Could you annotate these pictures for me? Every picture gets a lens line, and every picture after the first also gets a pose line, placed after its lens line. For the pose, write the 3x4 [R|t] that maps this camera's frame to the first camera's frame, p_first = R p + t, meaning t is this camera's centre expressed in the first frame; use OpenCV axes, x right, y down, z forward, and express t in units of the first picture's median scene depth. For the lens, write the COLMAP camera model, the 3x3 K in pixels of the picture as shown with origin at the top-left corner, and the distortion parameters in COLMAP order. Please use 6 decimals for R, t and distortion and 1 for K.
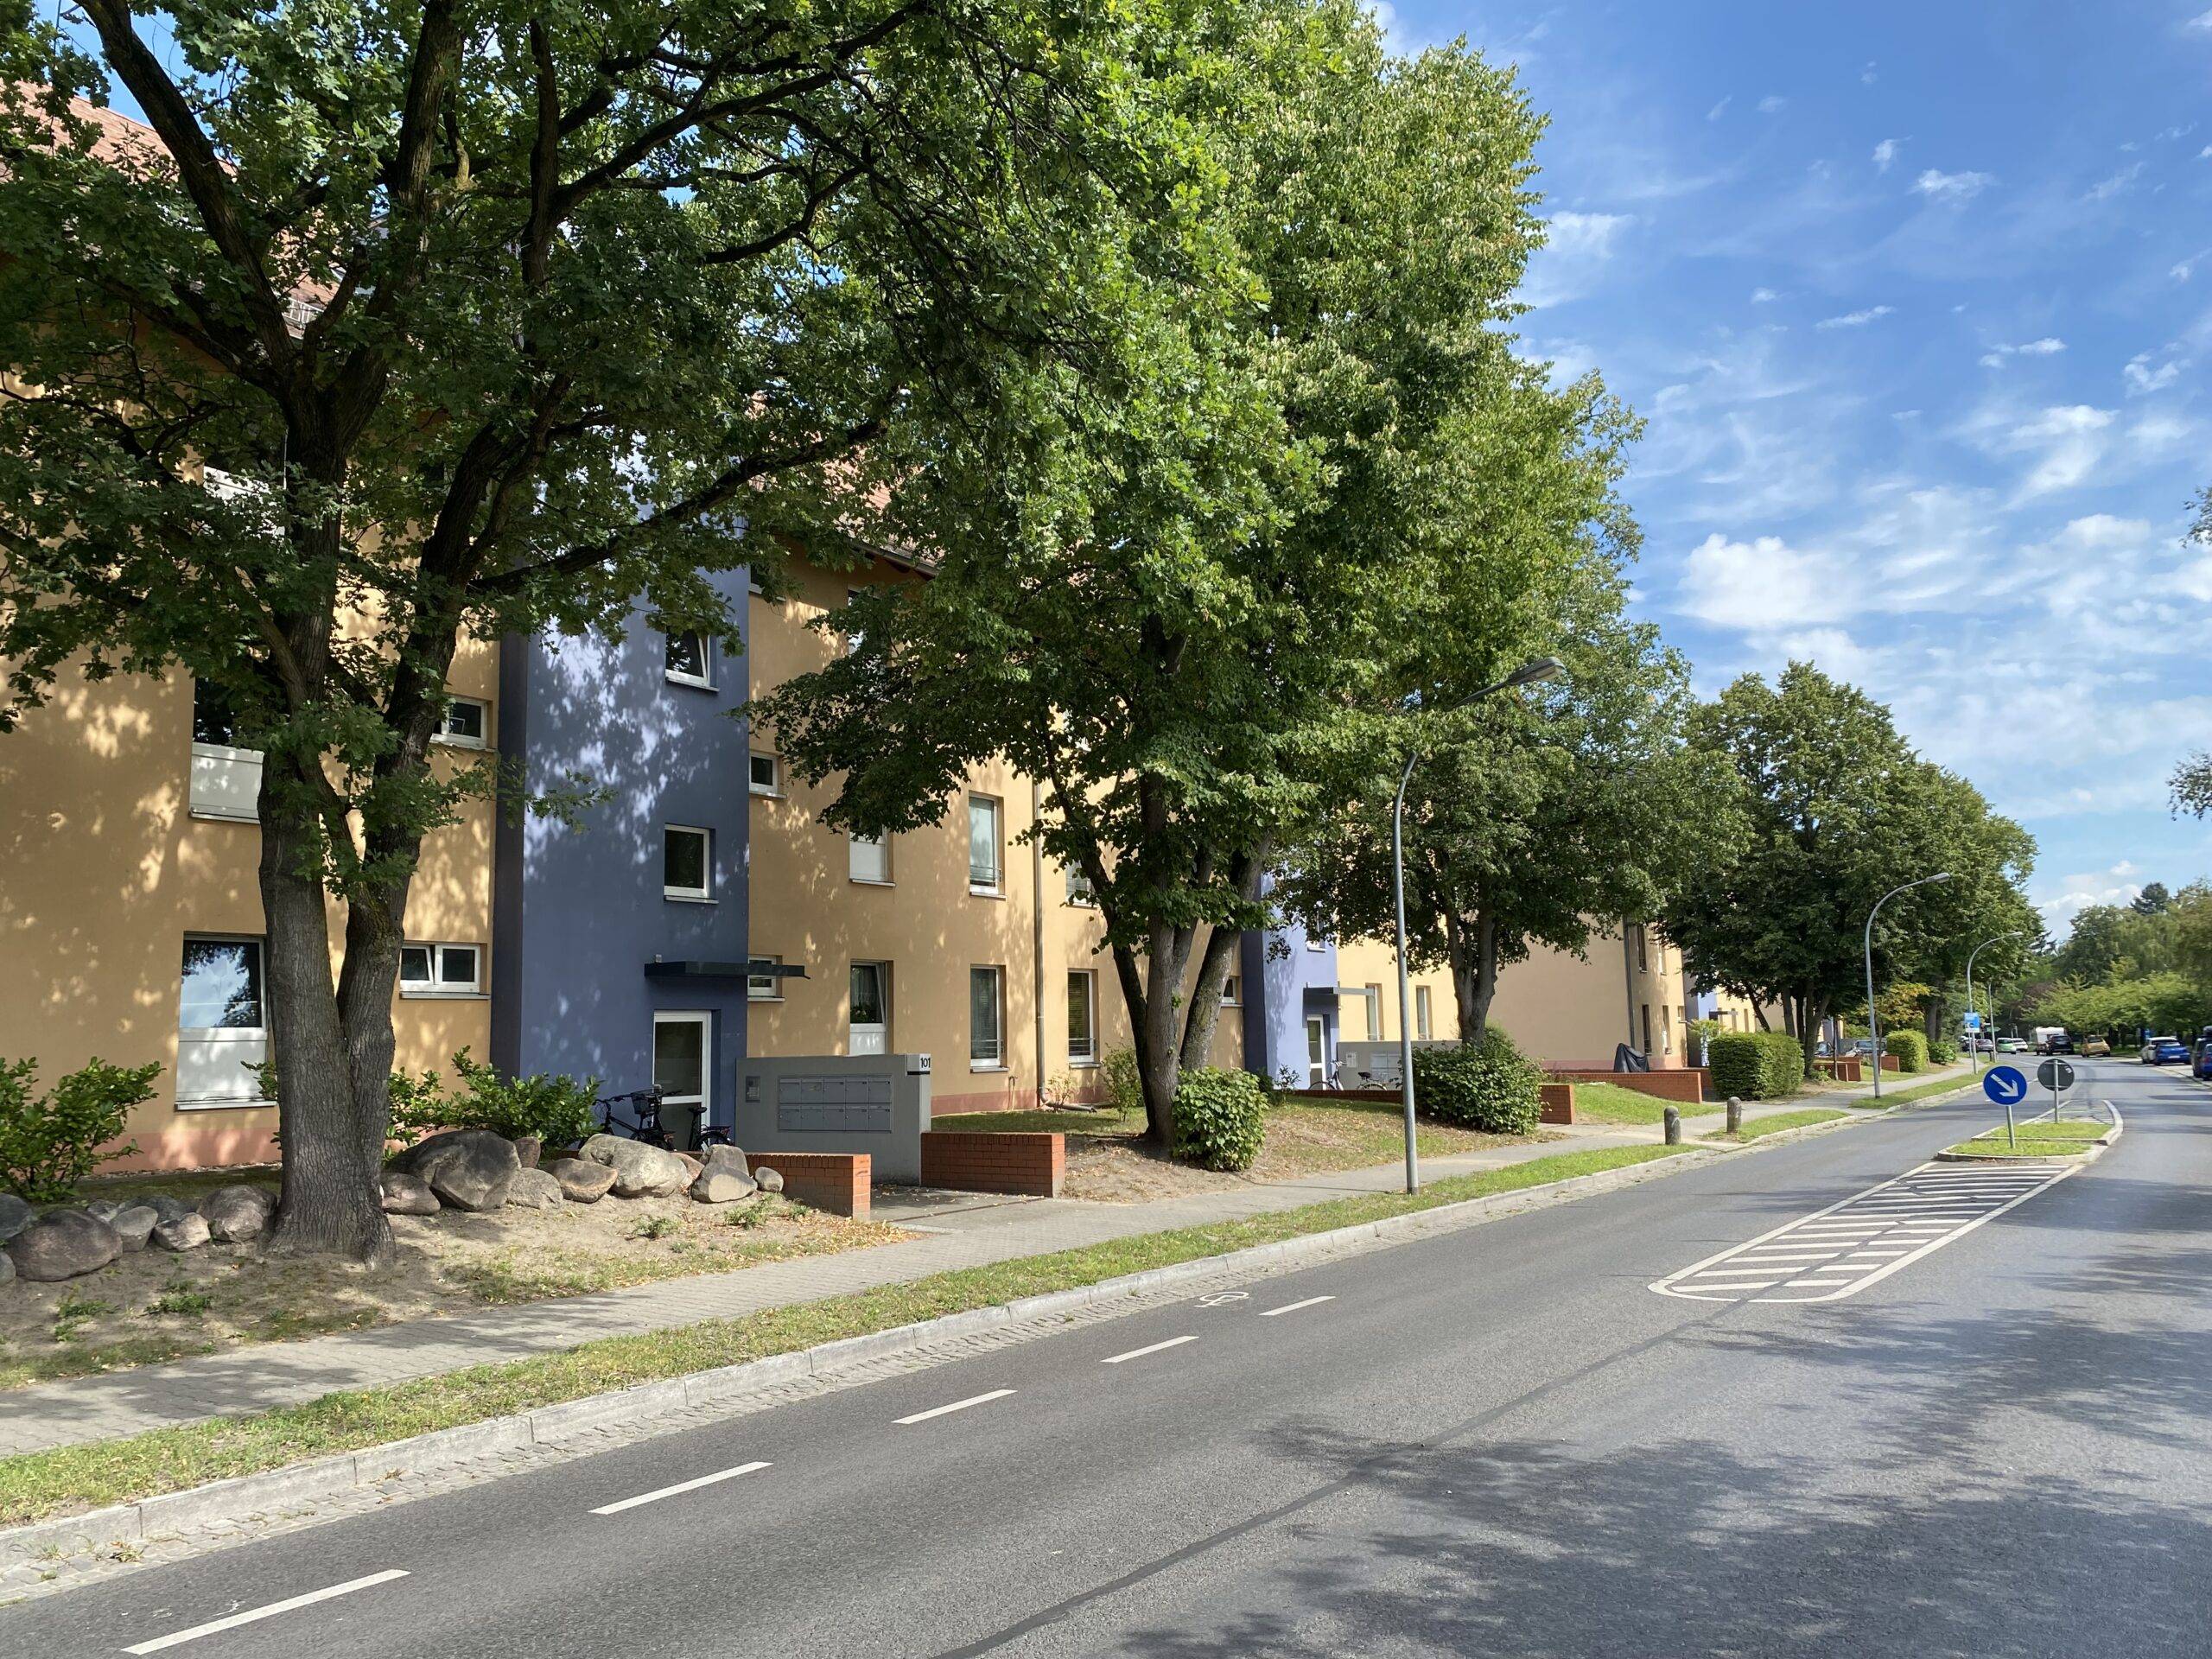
lens RADIAL K [[1722.8, 0, 1106.0], [0, 1722.8, 829.5], [0, 0, 1]] dist [0.007923, 0.002460]
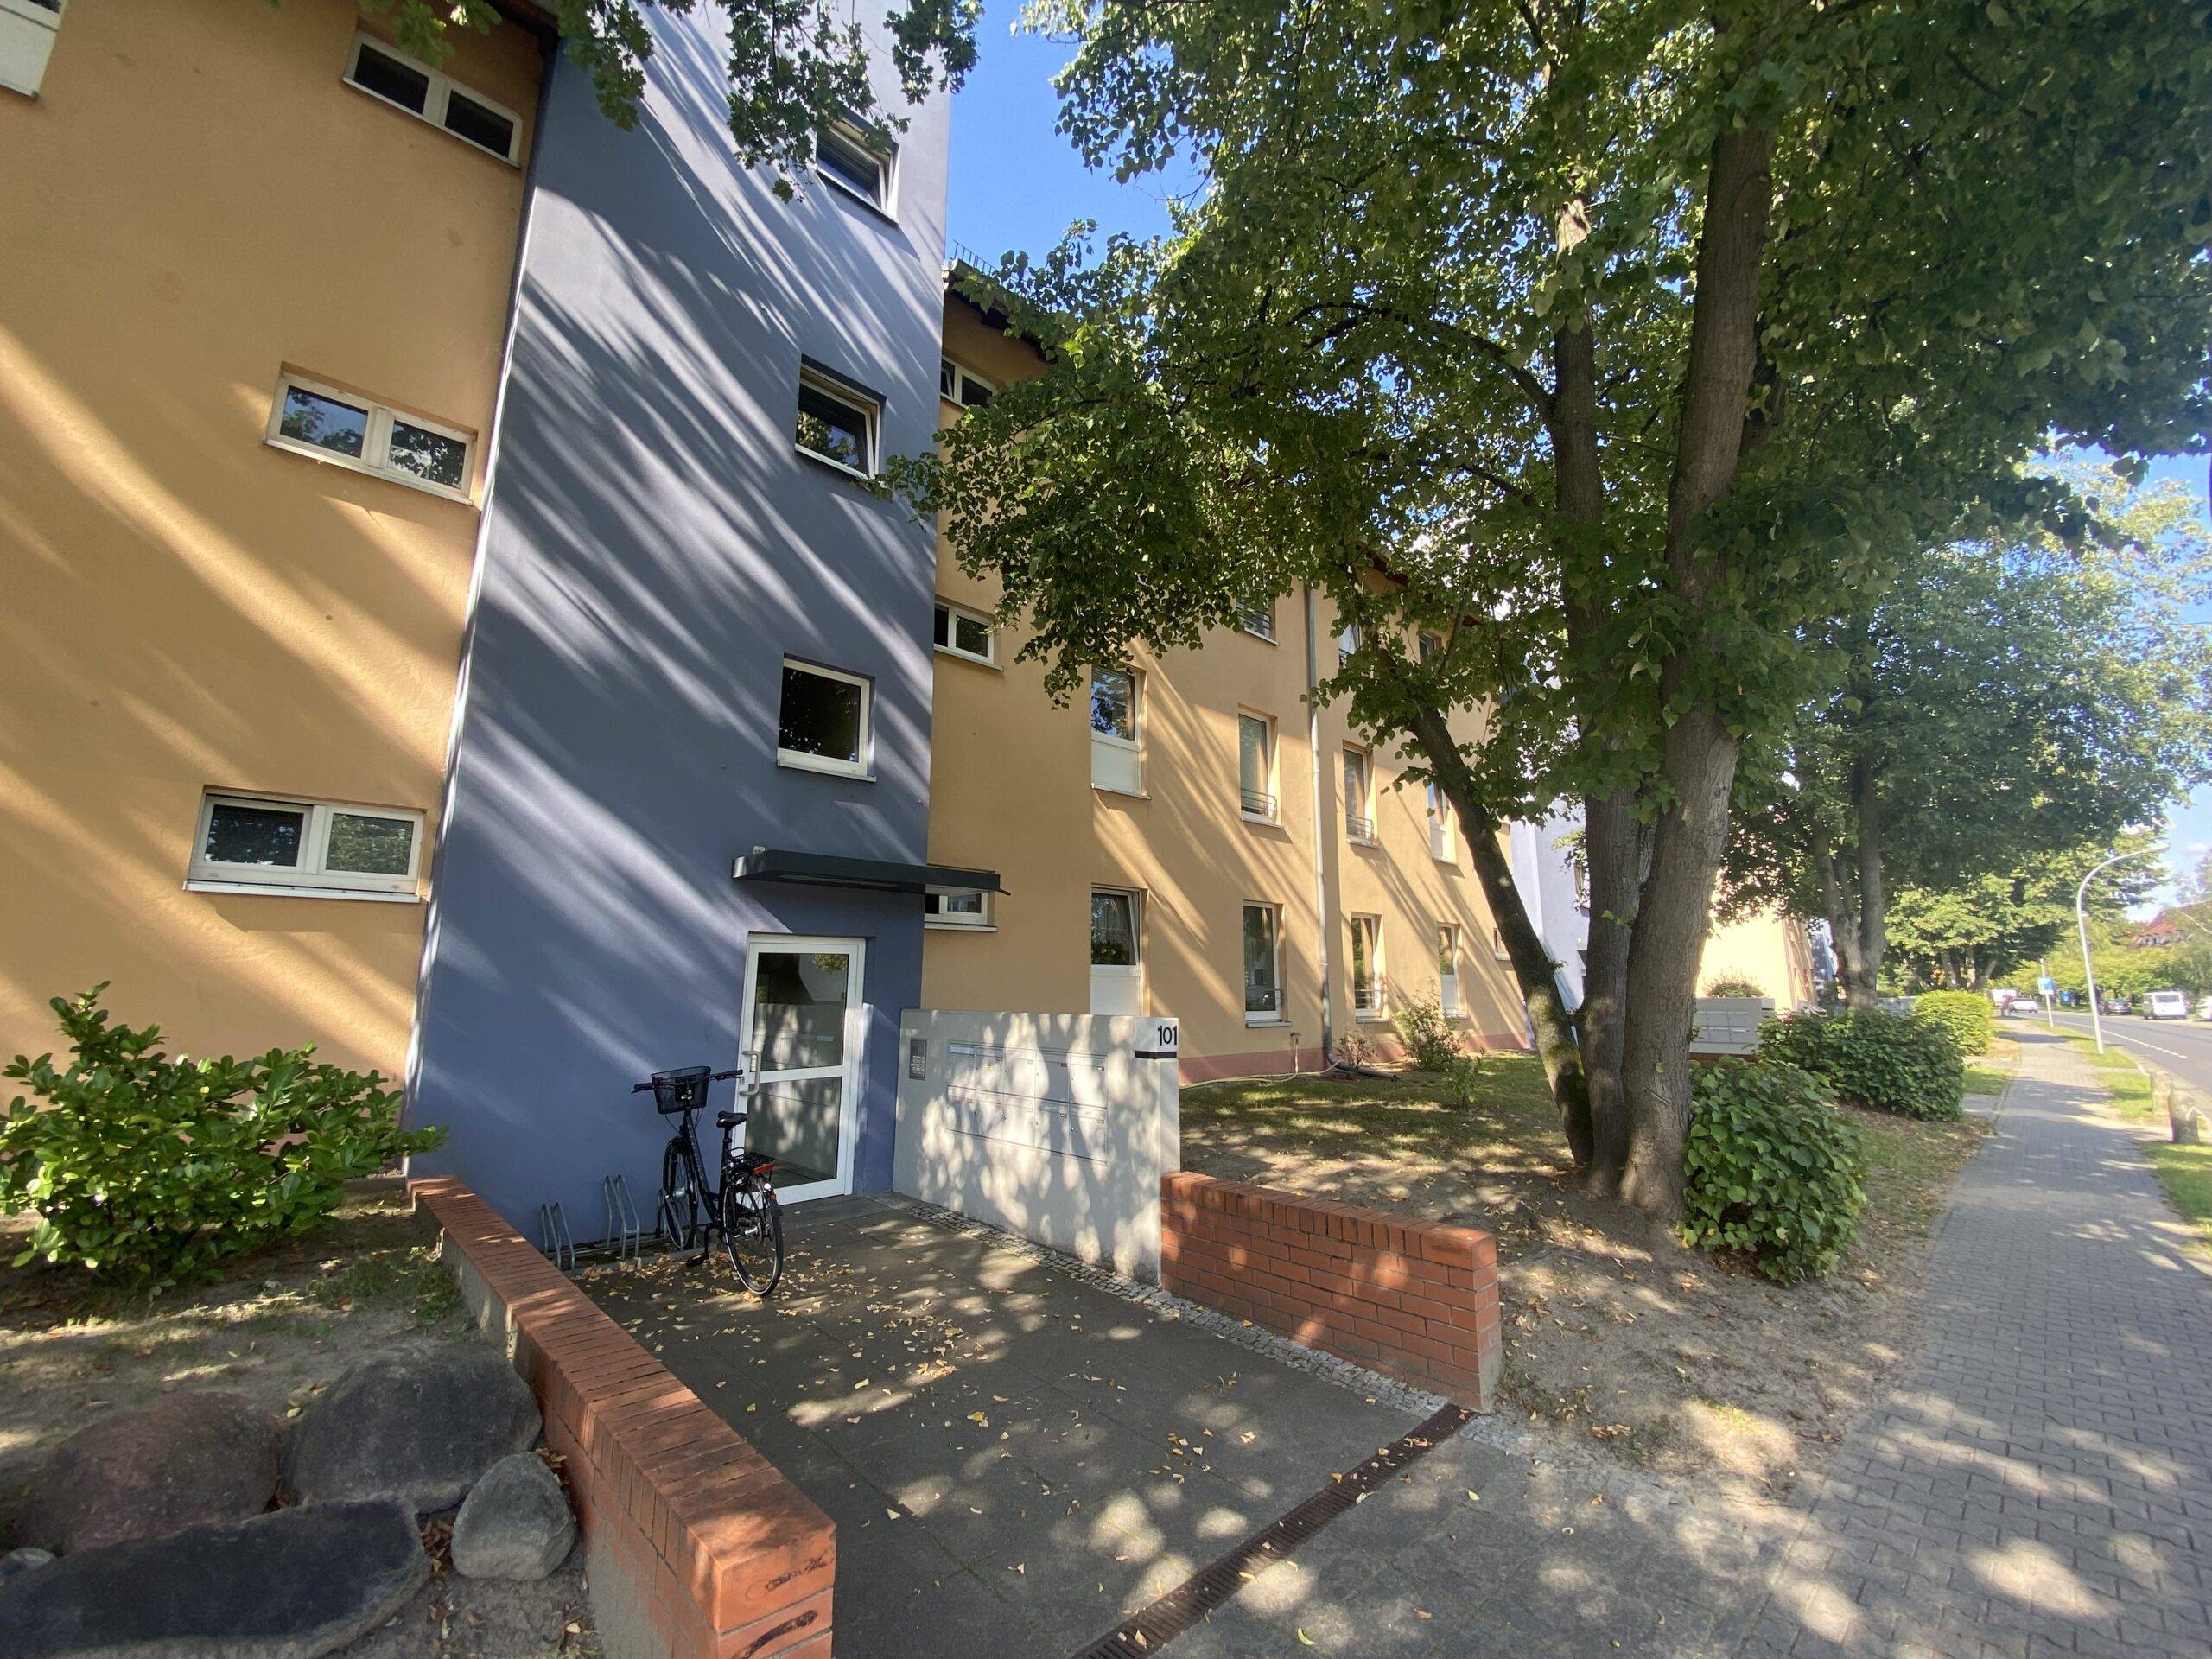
lens RADIAL K [[890.7, 0, 1106.0], [0, 890.7, 829.5], [0, 0, 1]] dist [-0.000749, -0.000056]
pose [[0.974750, -0.009693, -0.223090, -0.055468], [0.002260, 0.999434, -0.033551, 0.071940], [0.223289, 0.032200, 0.974220, 0.658530]]
